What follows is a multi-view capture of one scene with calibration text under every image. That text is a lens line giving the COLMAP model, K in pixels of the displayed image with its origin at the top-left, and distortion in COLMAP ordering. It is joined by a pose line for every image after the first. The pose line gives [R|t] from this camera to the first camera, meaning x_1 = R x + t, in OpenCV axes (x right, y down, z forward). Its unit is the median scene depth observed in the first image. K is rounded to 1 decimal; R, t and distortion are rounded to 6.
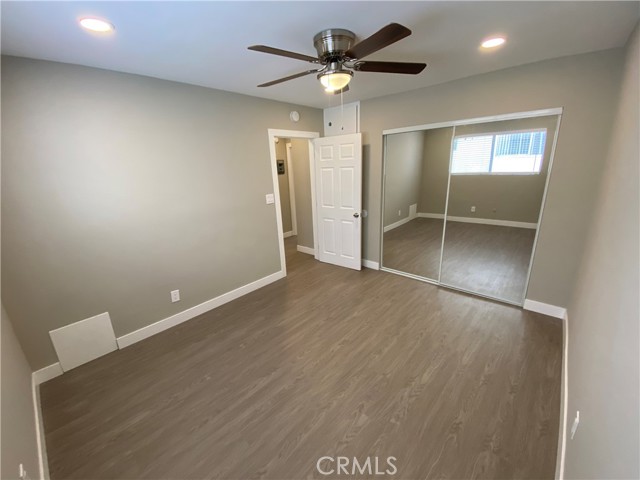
lens RADIAL K [[261.2, 0, 318.4], [0, 261.2, 239.6], [0, 0, 1]] dist [0.037994, -0.028366]
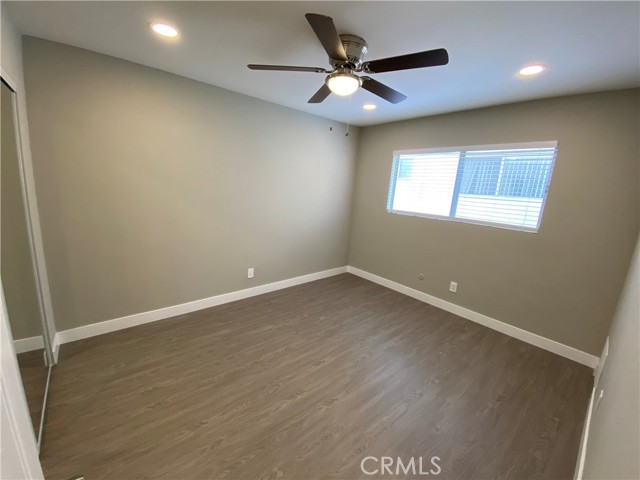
lens RADIAL K [[261.2, 0, 318.4], [0, 261.2, 239.6], [0, 0, 1]] dist [0.037994, -0.028366]
pose [[-0.992120, -0.044600, 0.117088, 0.010820], [0.014149, 0.888644, 0.458380, -0.436161], [-0.124493, 0.456425, -0.881010, 1.712669]]
